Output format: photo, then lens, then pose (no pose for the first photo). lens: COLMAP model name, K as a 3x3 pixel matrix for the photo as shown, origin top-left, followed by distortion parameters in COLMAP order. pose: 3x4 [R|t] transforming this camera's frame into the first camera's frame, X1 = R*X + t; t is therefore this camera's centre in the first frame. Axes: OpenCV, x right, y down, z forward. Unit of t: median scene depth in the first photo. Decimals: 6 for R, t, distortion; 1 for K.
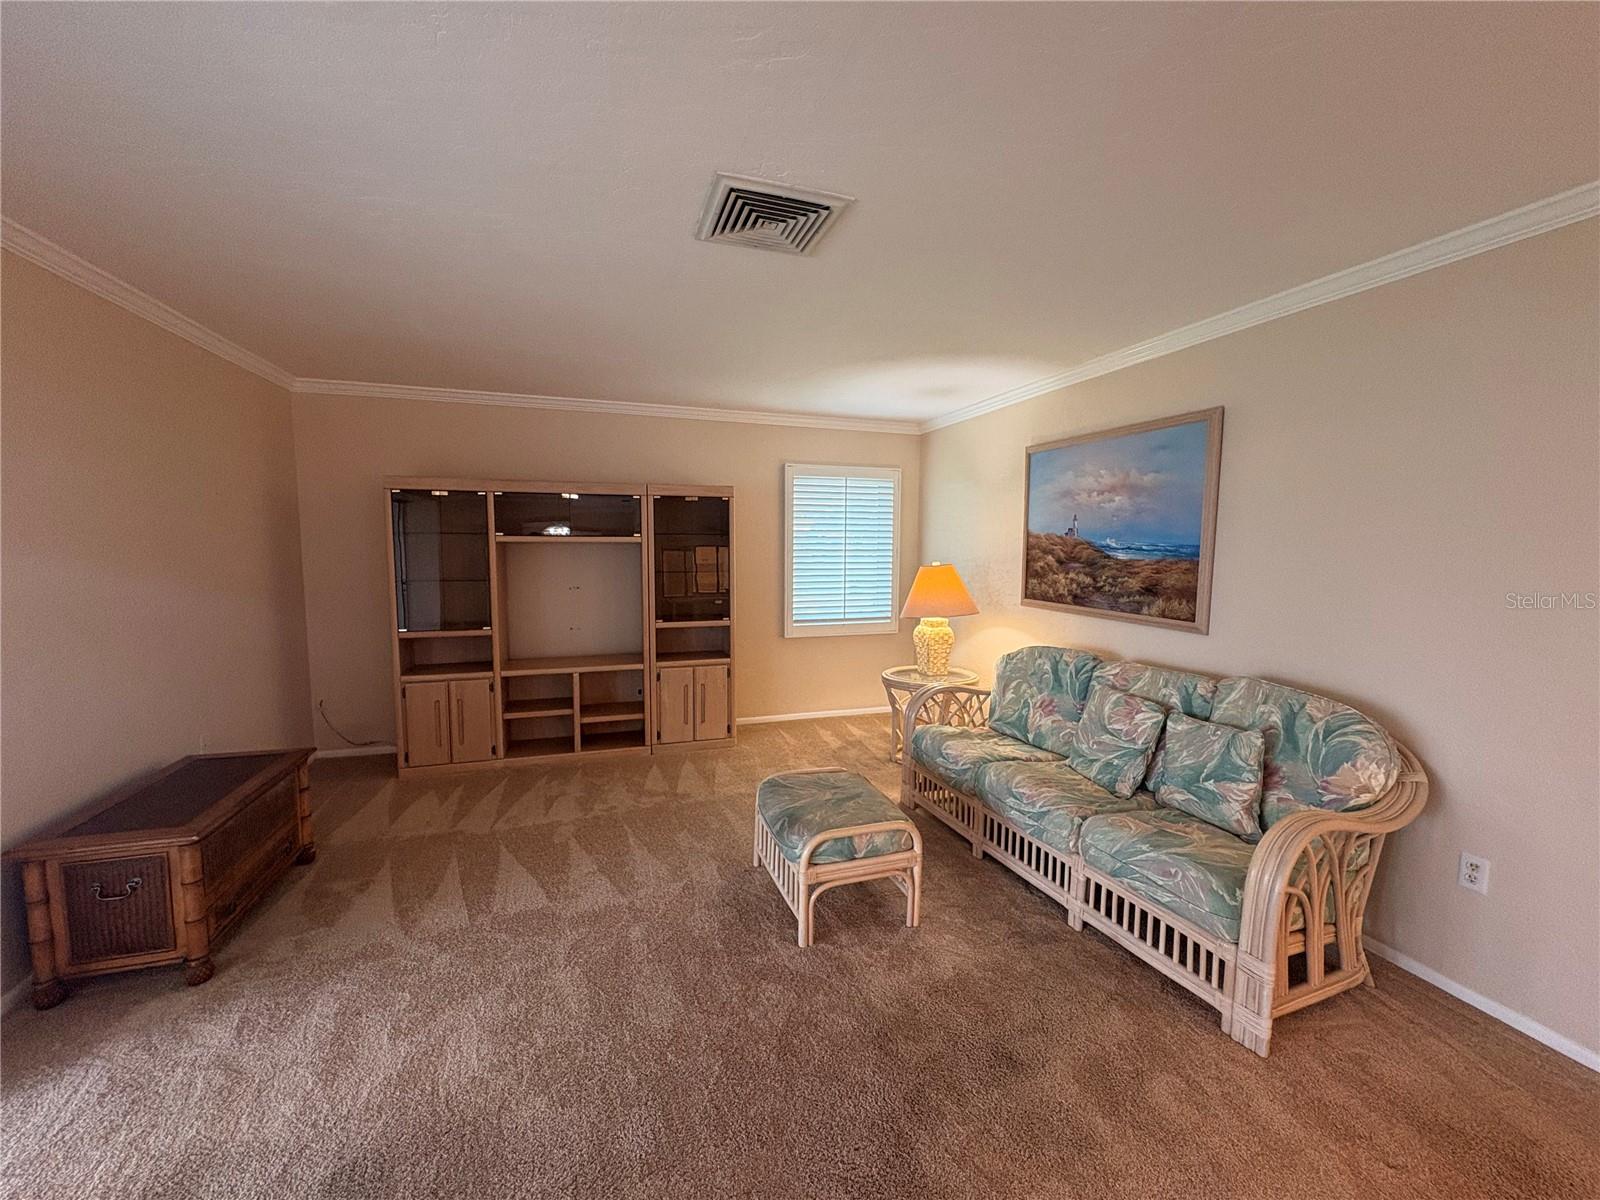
lens RADIAL K [[638.2, 0, 797.9], [0, 638.2, 598.8], [0, 0, 1]] dist [-0.001738, 0.000427]
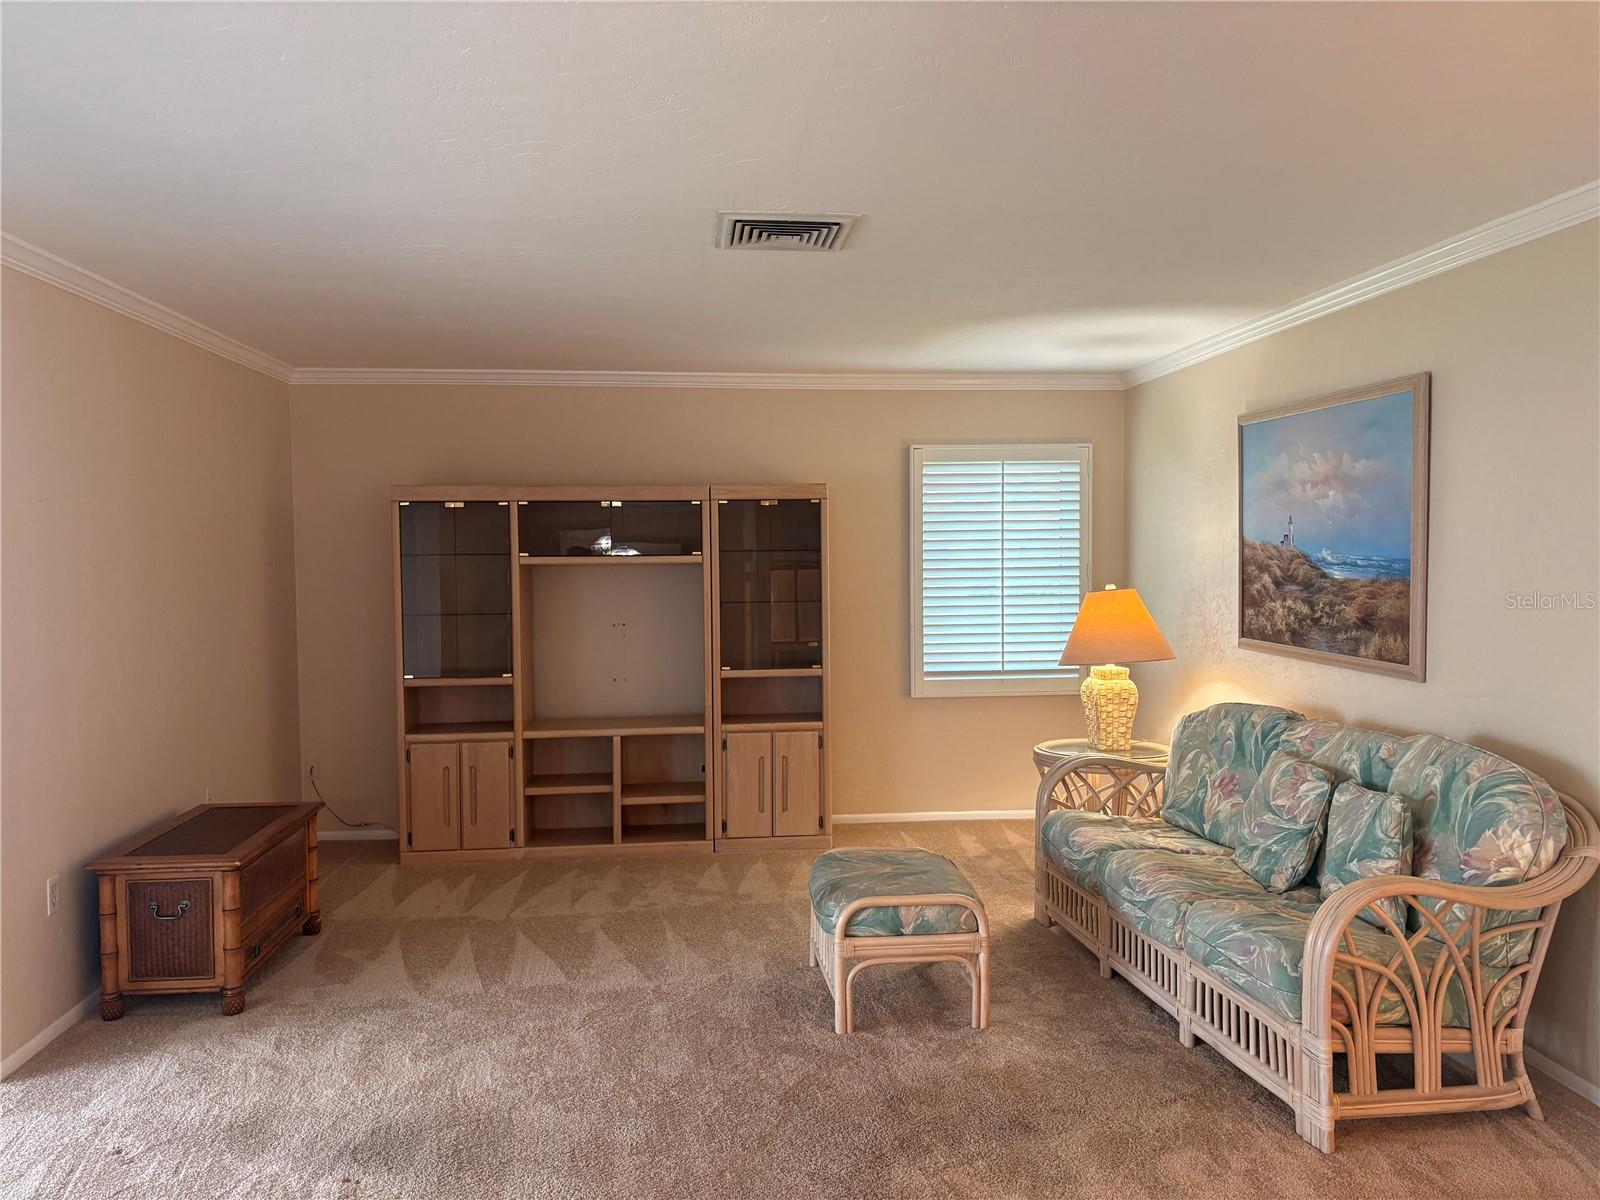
lens RADIAL K [[1217.7, 0, 802.0], [0, 1217.7, 597.3], [0, 0, 1]] dist [0.042656, -0.034579]
pose [[0.976552, -0.007580, -0.215149, 0.257169], [-0.003009, 0.998802, -0.048845, 0.030906], [0.215262, 0.048347, 0.975359, -0.528059]]
